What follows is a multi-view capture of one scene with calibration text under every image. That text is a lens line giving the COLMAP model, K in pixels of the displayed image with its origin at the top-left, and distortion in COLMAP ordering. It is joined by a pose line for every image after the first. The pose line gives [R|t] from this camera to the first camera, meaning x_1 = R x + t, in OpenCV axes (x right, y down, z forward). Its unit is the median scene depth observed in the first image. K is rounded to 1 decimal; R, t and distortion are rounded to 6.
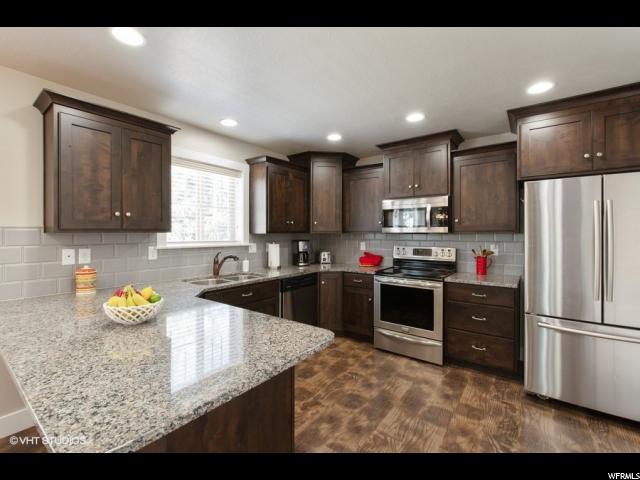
lens RADIAL K [[284.7, 0, 314.3], [0, 284.7, 234.3], [0, 0, 1]] dist [-0.001715, -0.000262]
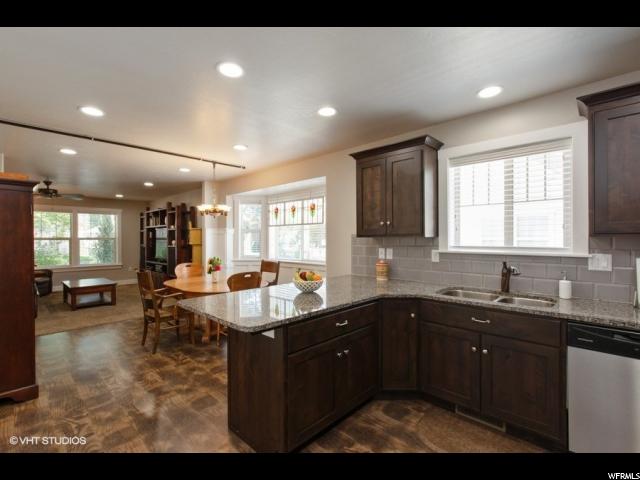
lens RADIAL K [[296.9, 0, 315.3], [0, 296.9, 239.6], [0, 0, 1]] dist [-0.001188, -0.000195]
pose [[-0.122980, 0.002701, -0.992405, 0.487671], [0.001034, 0.999996, 0.002594, 0.001039], [0.992409, -0.000707, -0.122982, 0.560792]]
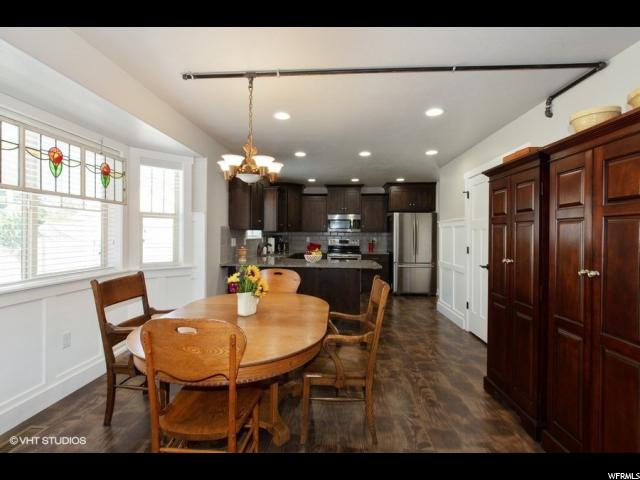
lens RADIAL K [[304.9, 0, 314.4], [0, 304.9, 235.3], [0, 0, 1]] dist [-0.002267, -0.000232]
pose [[0.838916, 0.002719, 0.544253, -1.016760], [-0.004250, 0.999990, 0.001554, 0.017581], [-0.544244, -0.003617, 0.838919, -0.696647]]
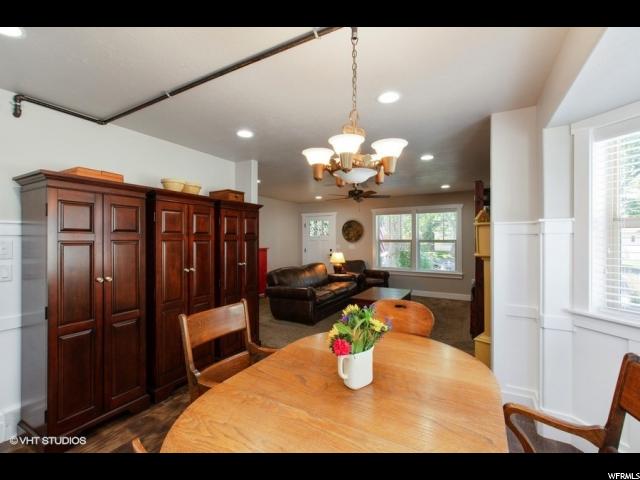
lens RADIAL K [[285.9, 0, 315.9], [0, 285.9, 240.3], [0, 0, 1]] dist [0.000377, 0.000134]
pose [[-0.991071, -0.001898, -0.133319, -0.657437], [-0.002596, 0.999984, 0.005057, -0.017691], [0.133307, 0.005358, -0.991060, 0.362029]]
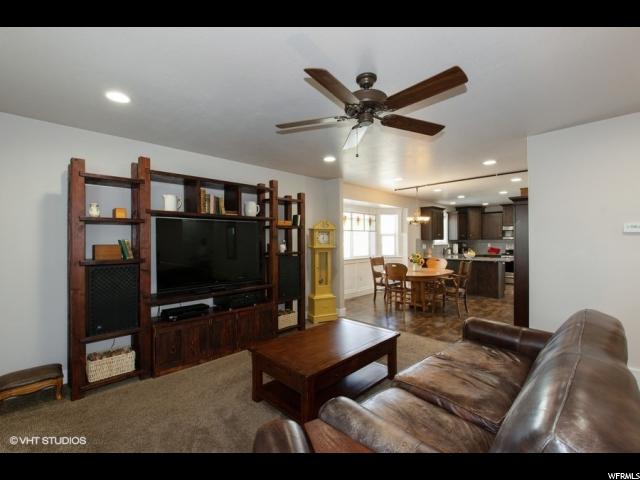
lens RADIAL K [[281.6, 0, 320.0], [0, 281.6, 240.0], [0, 0, 1]] dist [0.000933, -0.000006]
pose [[0.990179, -0.008066, -0.139571, -1.127146], [0.007671, 0.999965, -0.003365, -0.003129], [0.139593, 0.002262, 0.990206, -1.887840]]
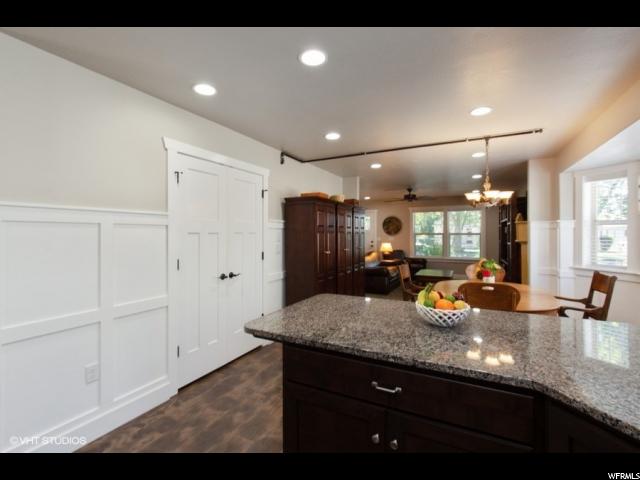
lens RADIAL K [[302.6, 0, 316.2], [0, 302.6, 235.2], [0, 0, 1]] dist [0.002809, 0.000040]
pose [[-0.984755, -0.000818, -0.173947, 0.000649], [-0.001999, 0.999976, 0.006613, -0.006571], [0.173937, 0.006860, -0.984733, 0.889858]]
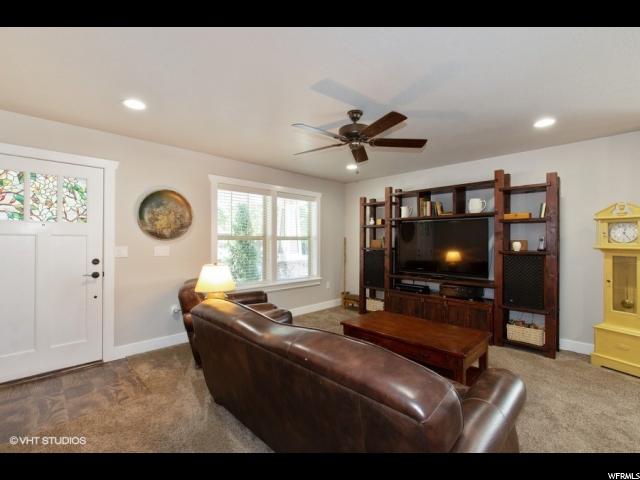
lens RADIAL K [[285.9, 0, 315.9], [0, 285.9, 240.3], [0, 0, 1]] dist [0.000377, 0.000134]
pose [[-0.137663, 0.000095, -0.990479, -0.302212], [-0.006183, 0.999980, 0.000955, 0.006834], [0.990460, 0.006256, -0.137660, -1.281651]]
